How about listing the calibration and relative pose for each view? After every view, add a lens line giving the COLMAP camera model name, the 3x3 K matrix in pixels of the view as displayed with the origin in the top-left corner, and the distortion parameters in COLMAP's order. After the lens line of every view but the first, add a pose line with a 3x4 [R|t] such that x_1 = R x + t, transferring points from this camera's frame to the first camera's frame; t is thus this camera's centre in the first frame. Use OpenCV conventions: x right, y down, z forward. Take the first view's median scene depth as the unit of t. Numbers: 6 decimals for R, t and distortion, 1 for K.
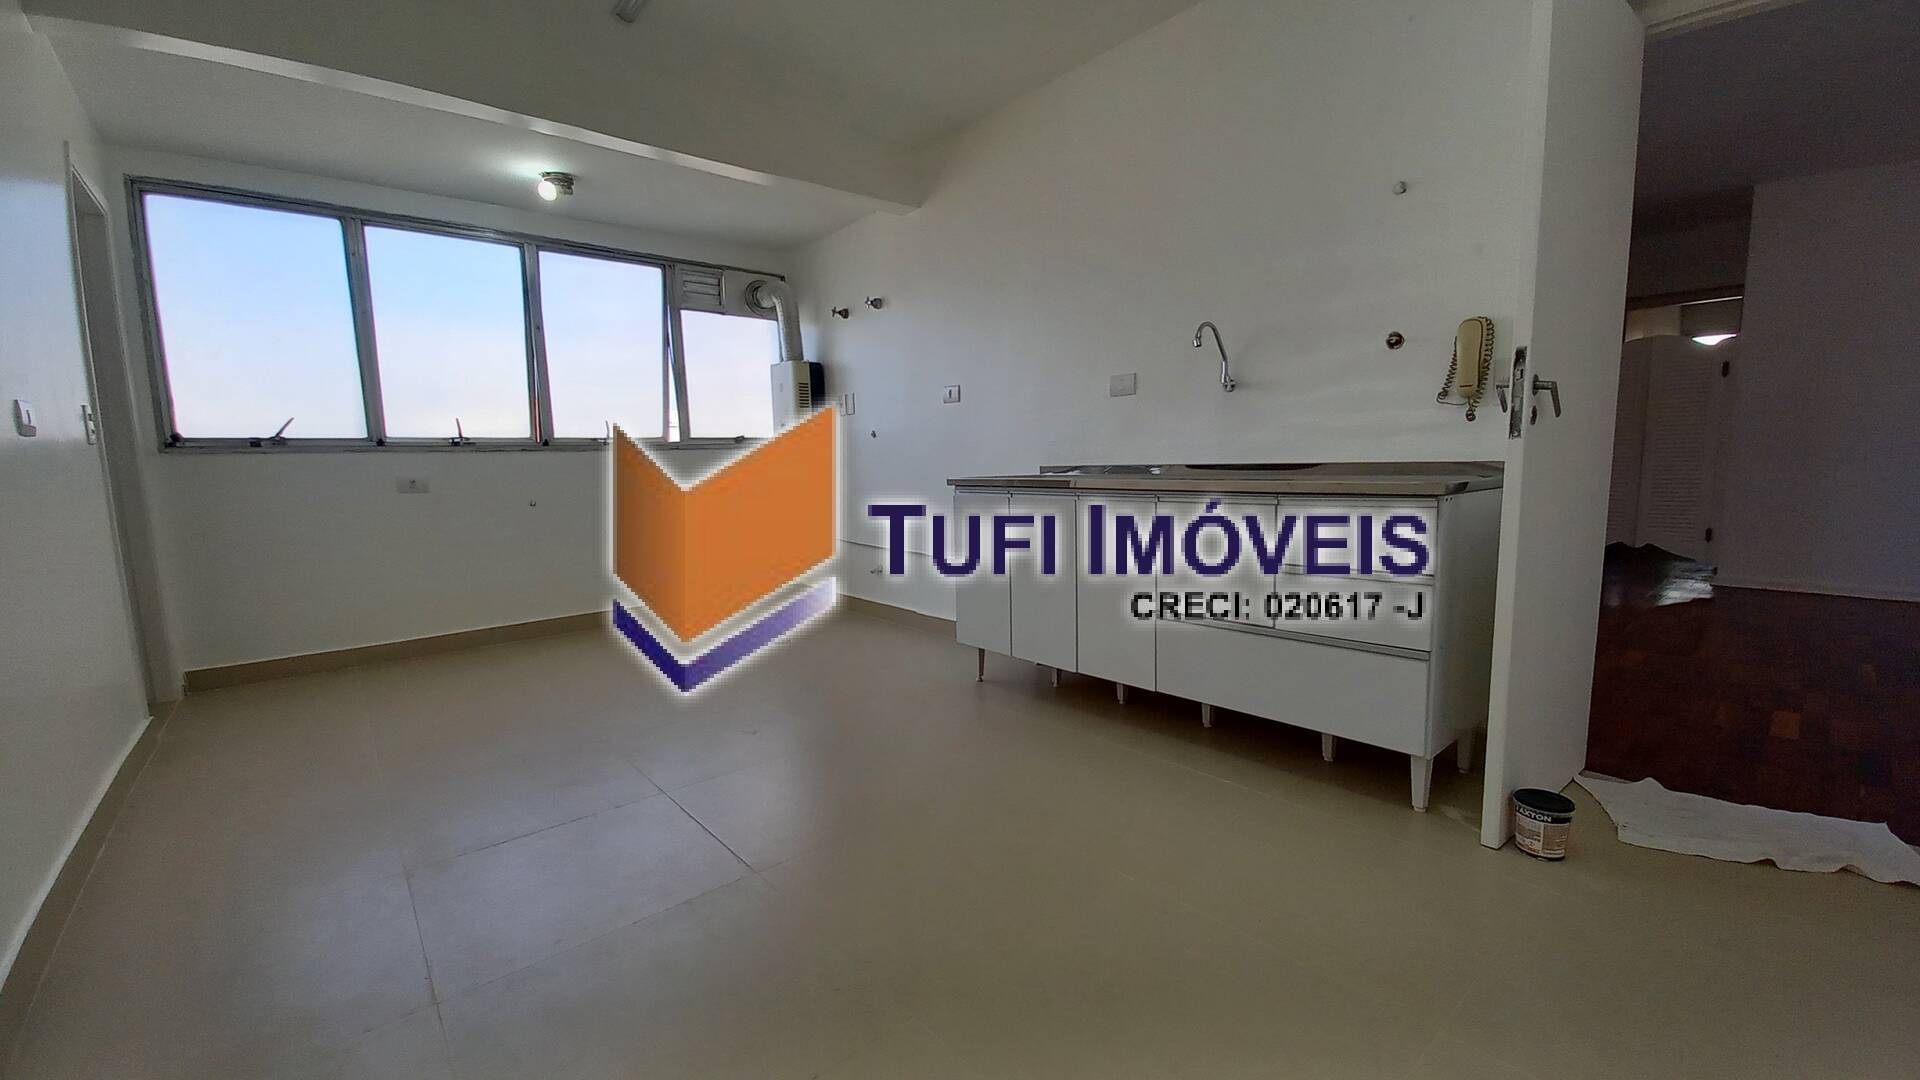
lens RADIAL K [[752.6, 0, 969.1], [0, 752.6, 547.9], [0, 0, 1]] dist [0.019043, -0.018314]
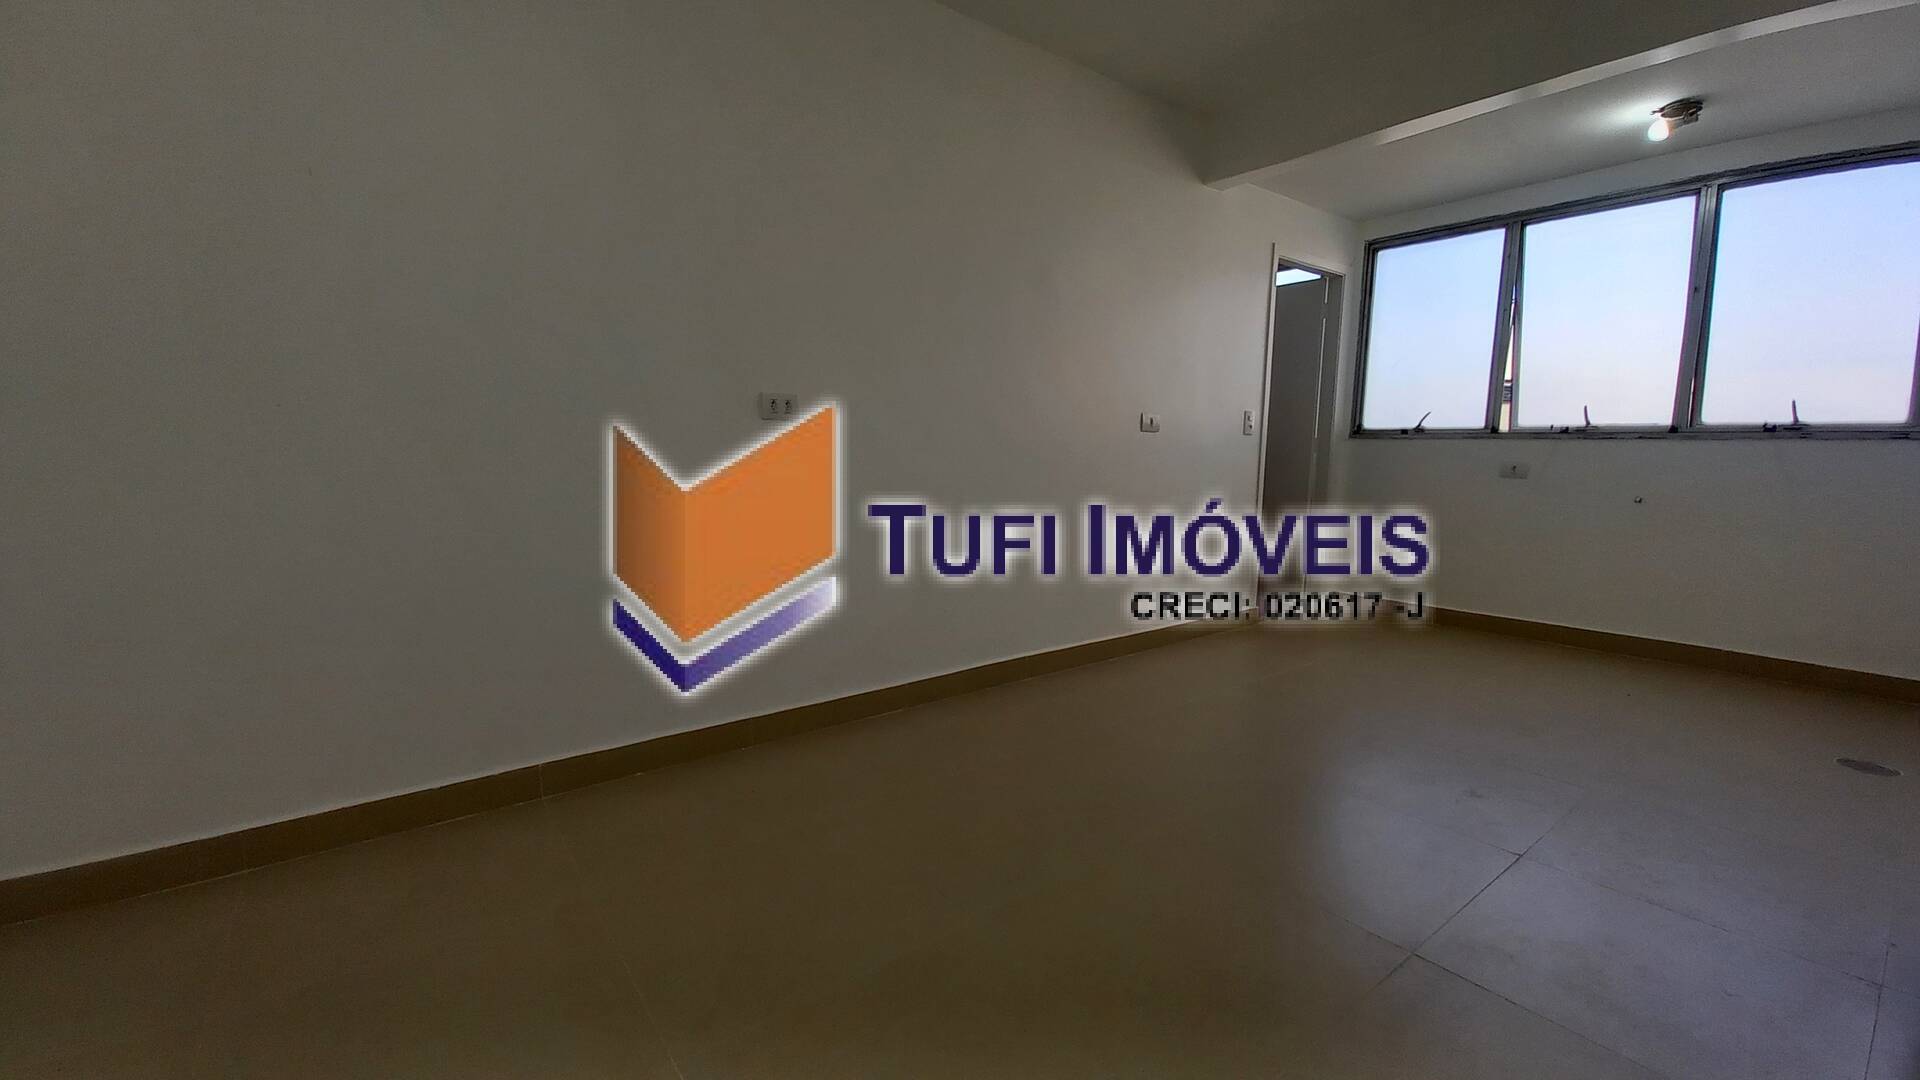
lens RADIAL K [[752.6, 0, 969.1], [0, 752.6, 547.9], [0, 0, 1]] dist [0.019043, -0.018314]
pose [[-0.038190, 0.145941, -0.988556, 0.351517], [-0.127303, 0.980506, 0.149671, -0.042017], [0.991128, 0.131562, -0.018867, 0.304718]]
